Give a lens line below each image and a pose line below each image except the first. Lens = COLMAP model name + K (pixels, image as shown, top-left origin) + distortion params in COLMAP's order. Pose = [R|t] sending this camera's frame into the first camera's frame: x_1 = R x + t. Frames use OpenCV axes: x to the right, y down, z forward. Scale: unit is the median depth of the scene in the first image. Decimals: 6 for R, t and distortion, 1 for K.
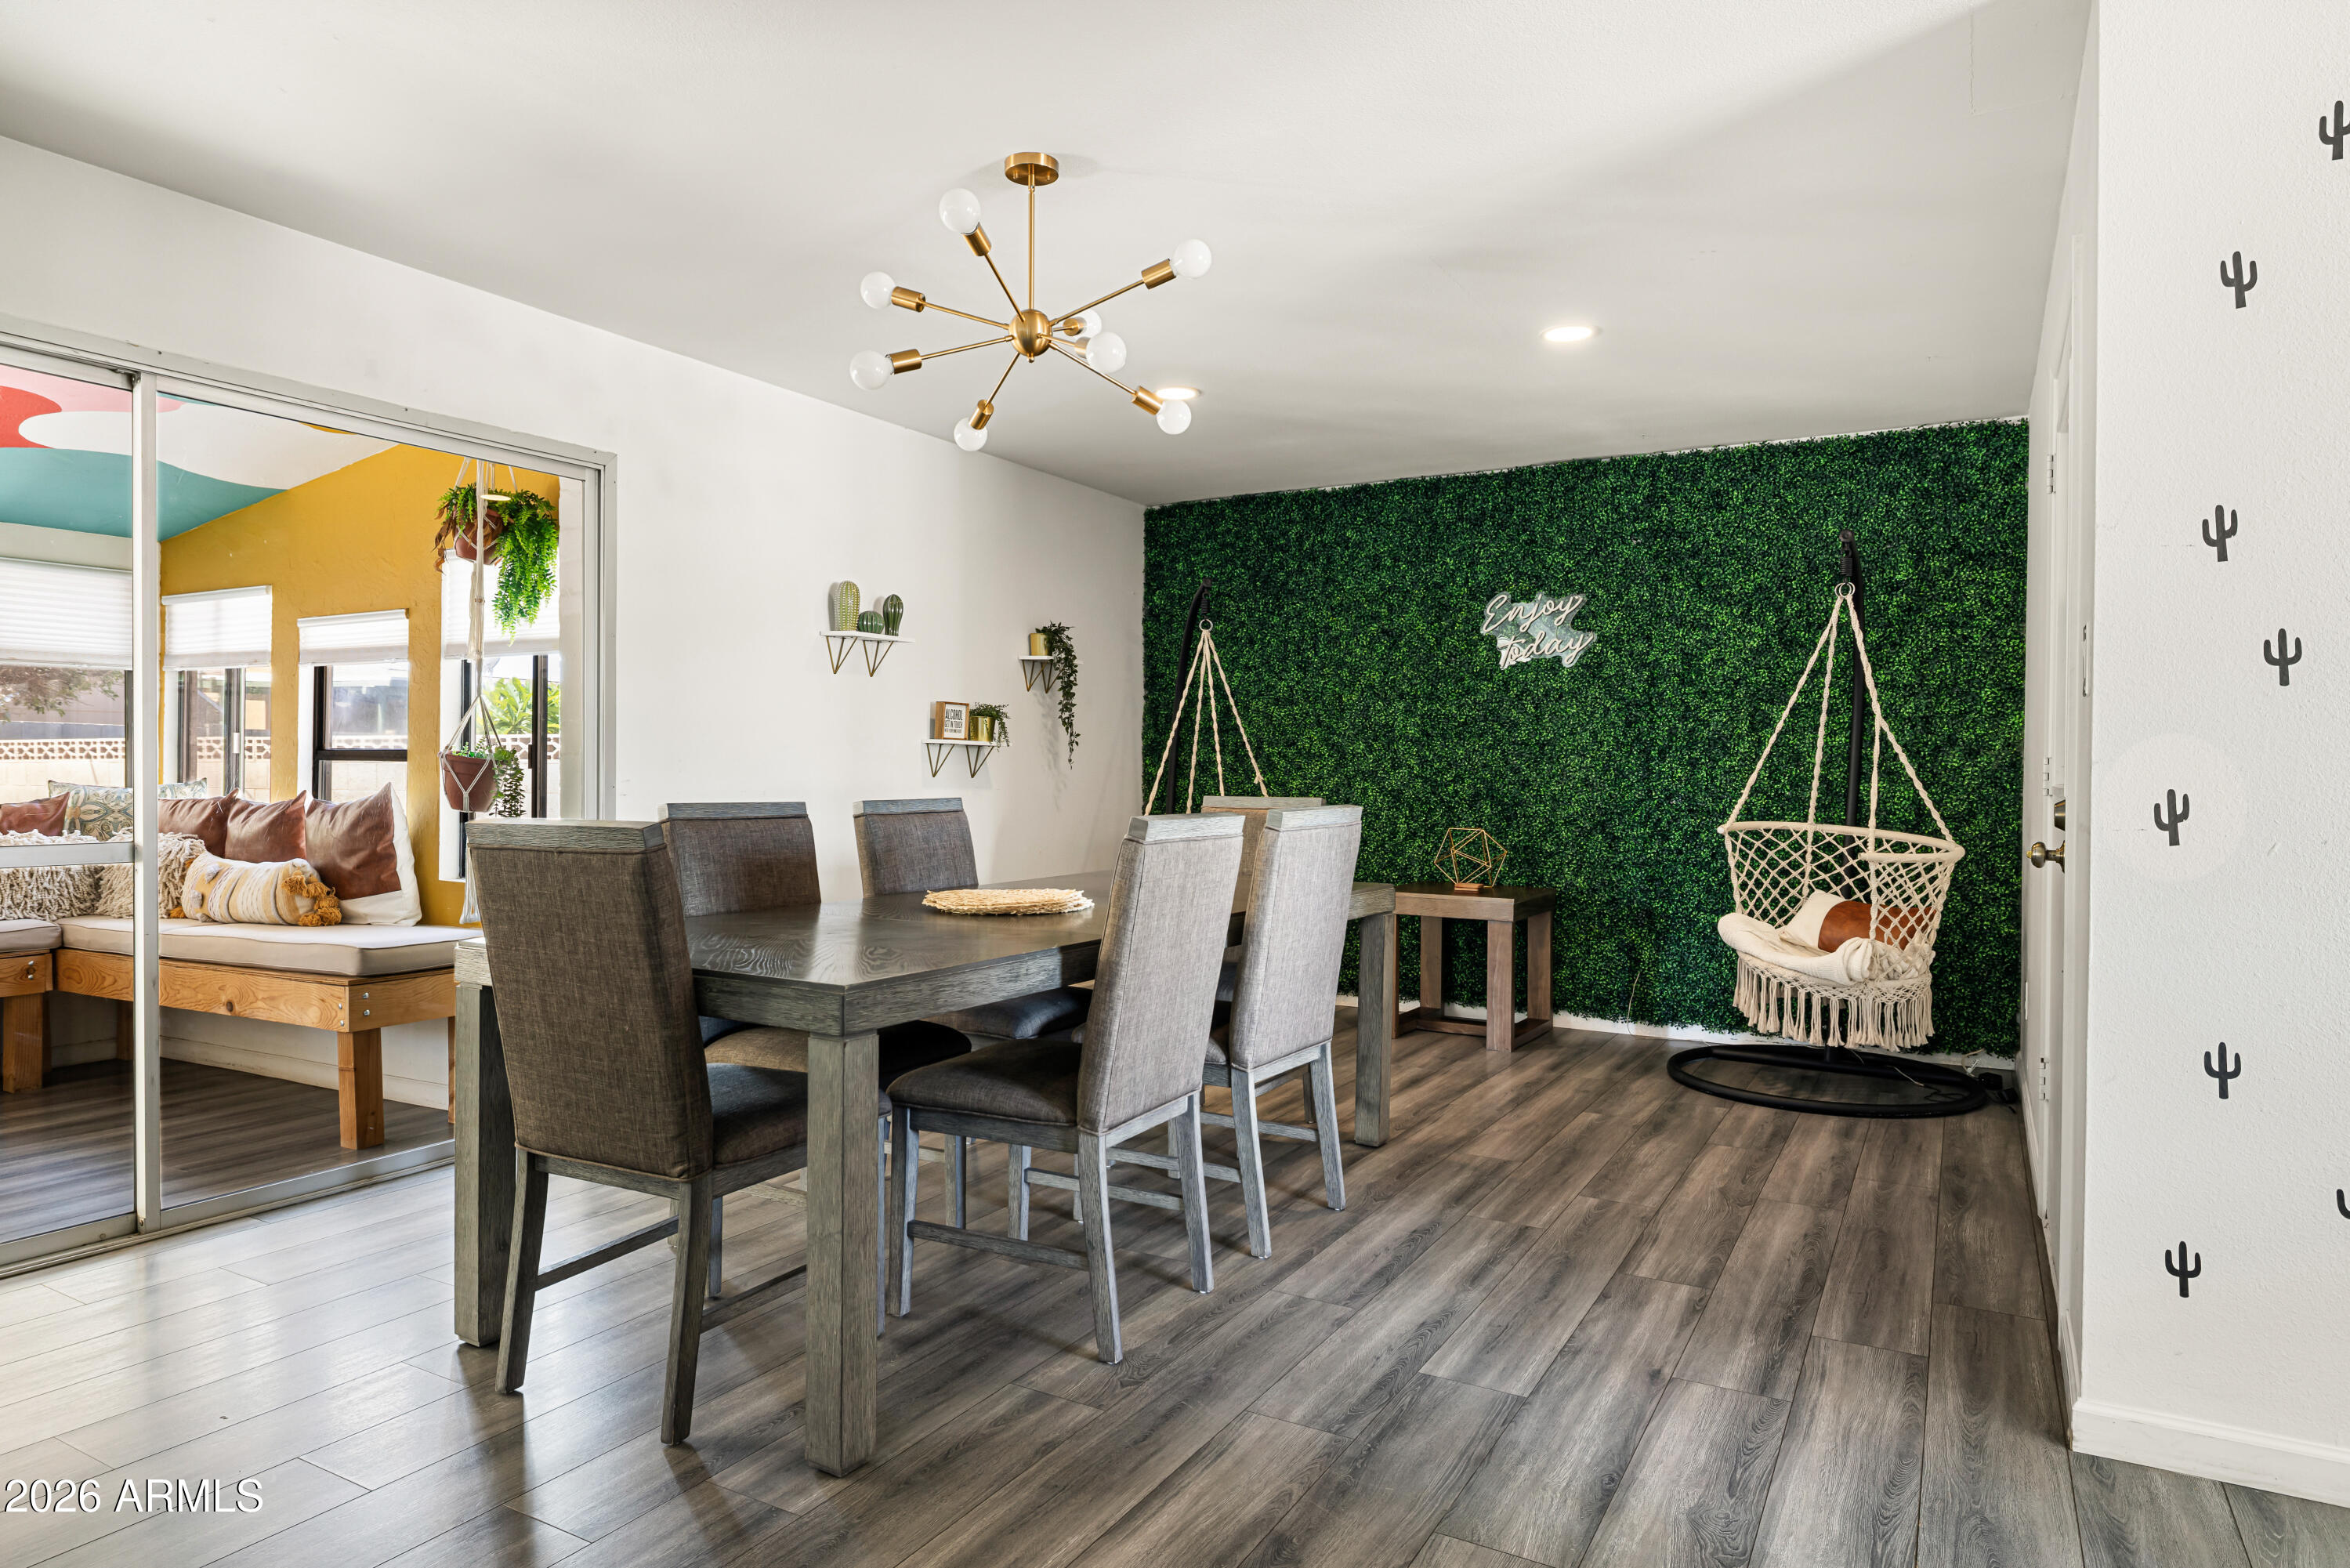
lens RADIAL K [[1388.8, 0, 1169.4], [0, 1388.8, 779.2], [0, 0, 1]] dist [0.001542, -0.000693]
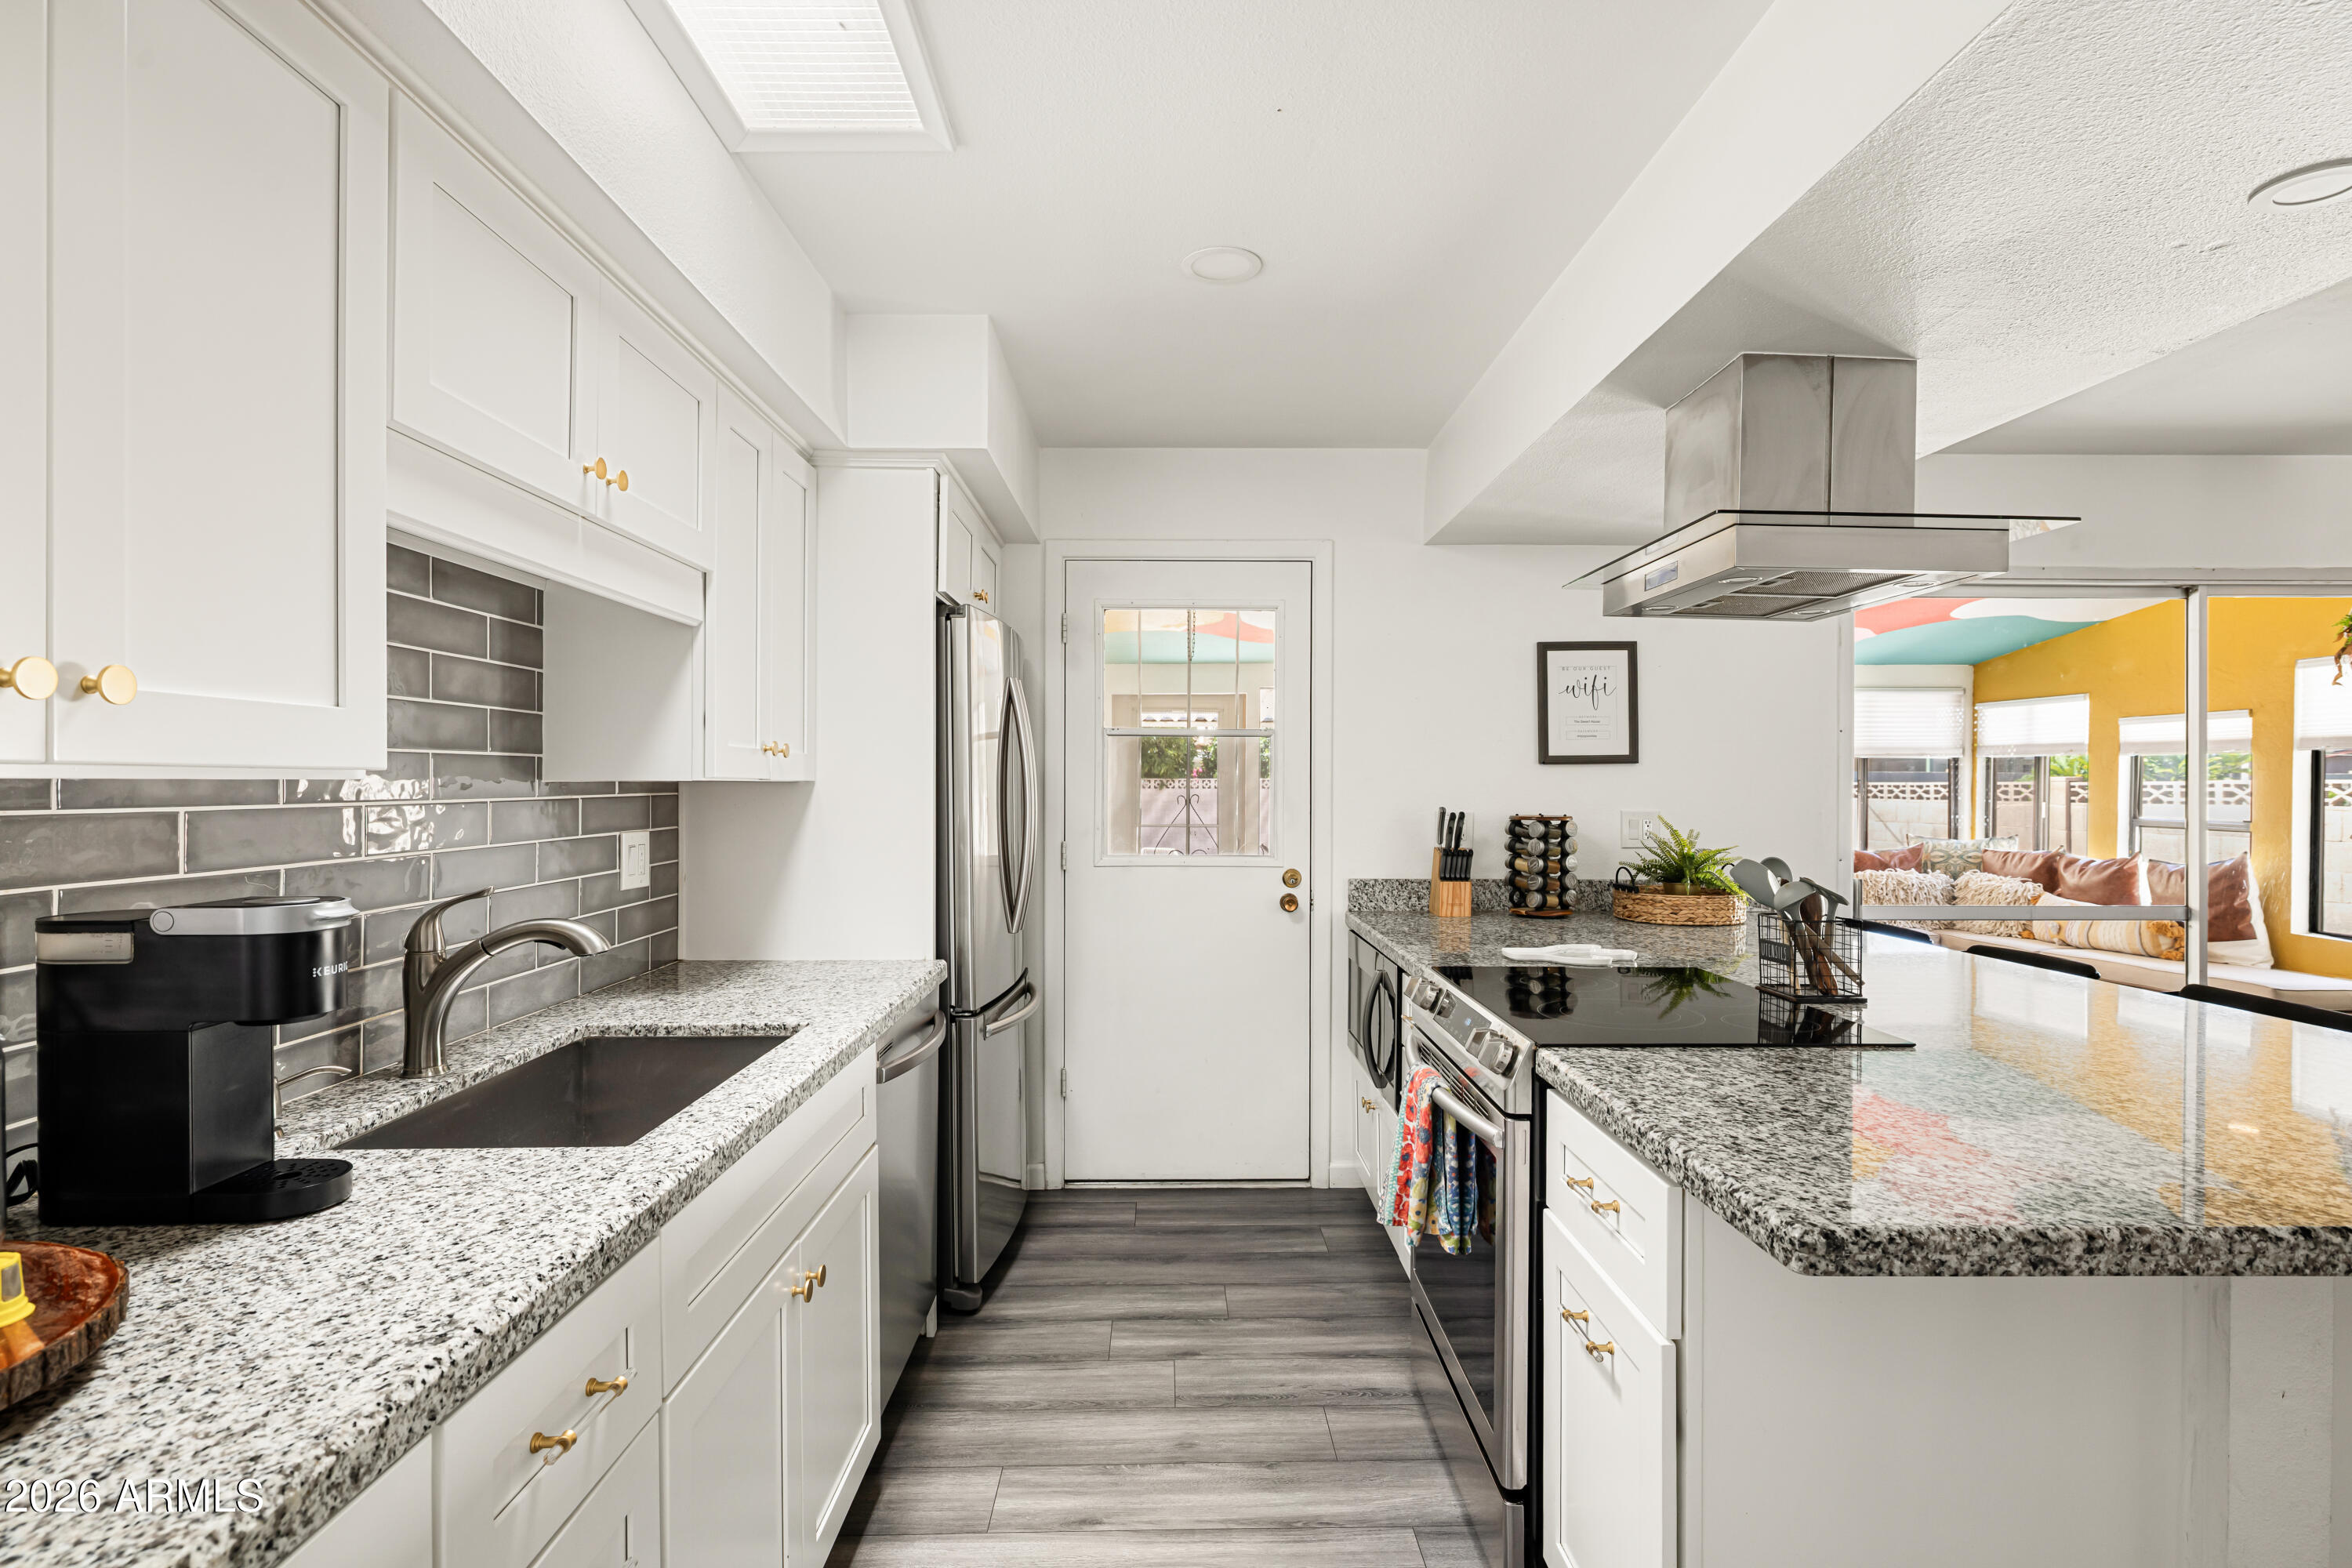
lens RADIAL K [[1165.7, 0, 1180.5], [0, 1165.7, 788.4], [0, 0, 1]] dist [-0.002704, 0.001125]
pose [[0.518021, -0.002411, -0.855365, -0.160929], [-0.003472, 0.999982, -0.004922, -0.045497], [0.855361, 0.005519, 0.518003, -0.354444]]
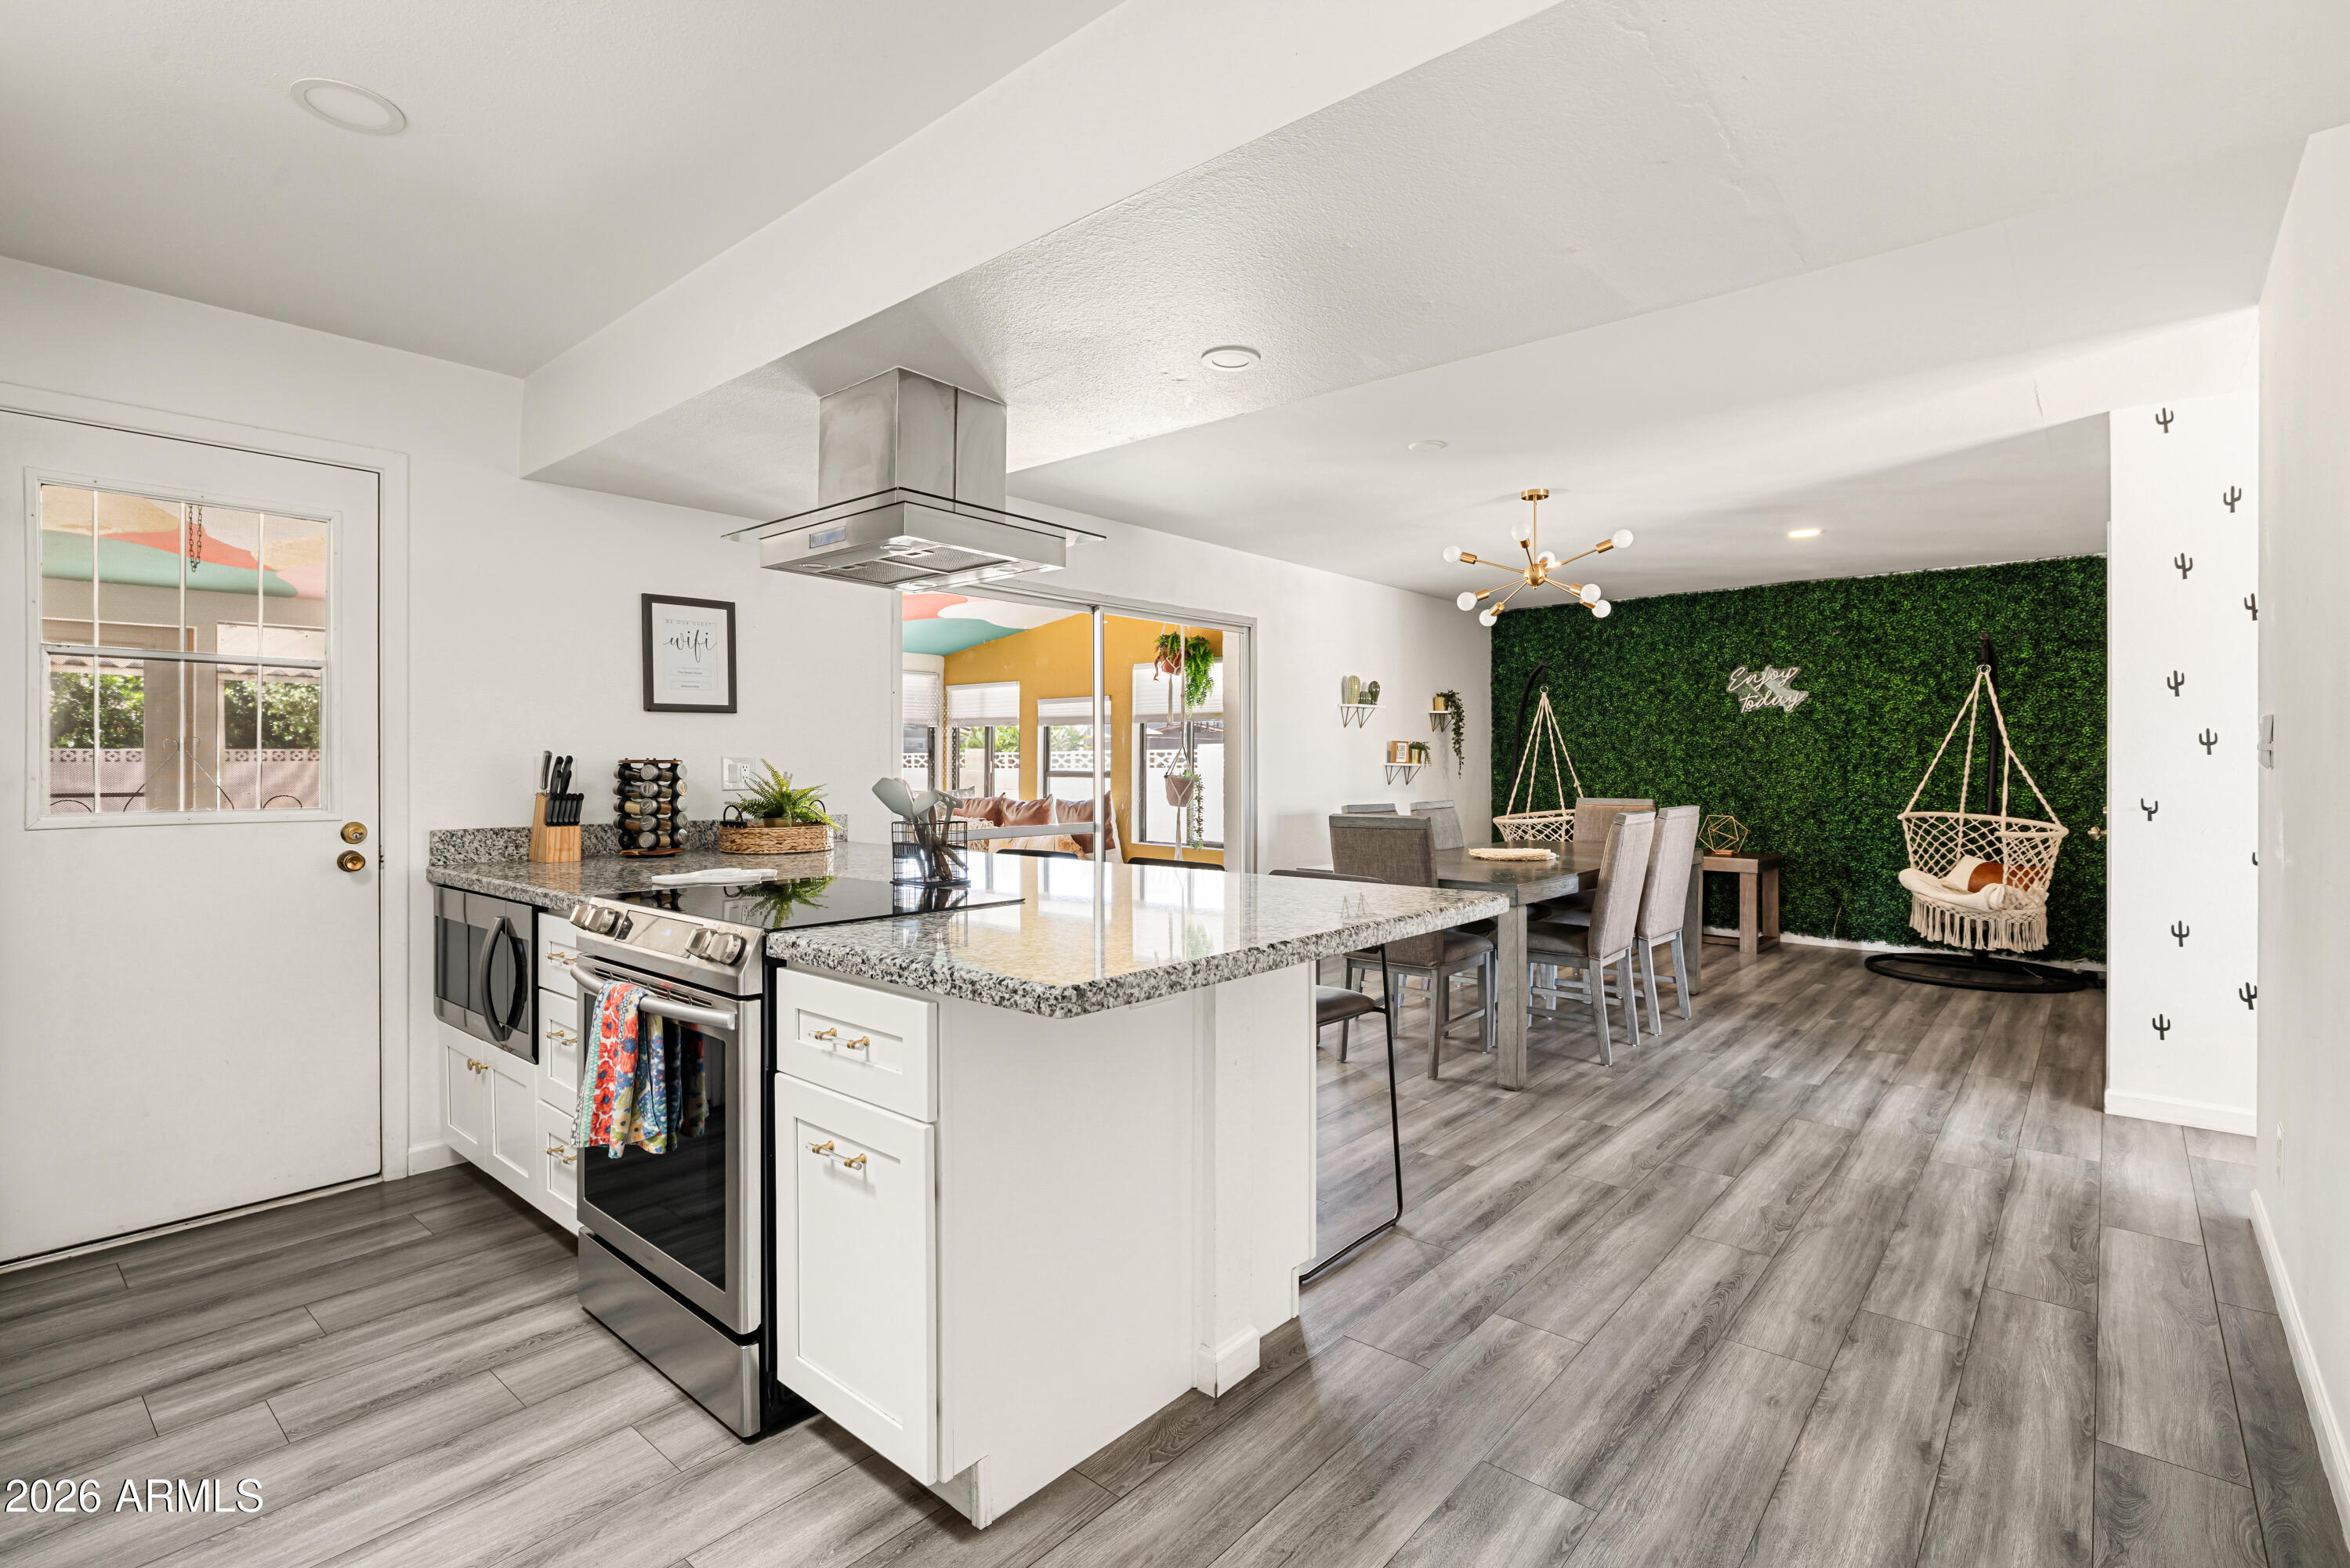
lens RADIAL K [[1103.0, 0, 1171.7], [0, 1103.0, 763.3], [0, 0, 1]] dist [-0.002764, 0.001571]
pose [[0.982698, -0.007083, -0.185082, -0.203469], [0.005802, 0.999955, -0.007458, -0.022188], [0.185127, 0.006255, 0.982695, -0.429086]]
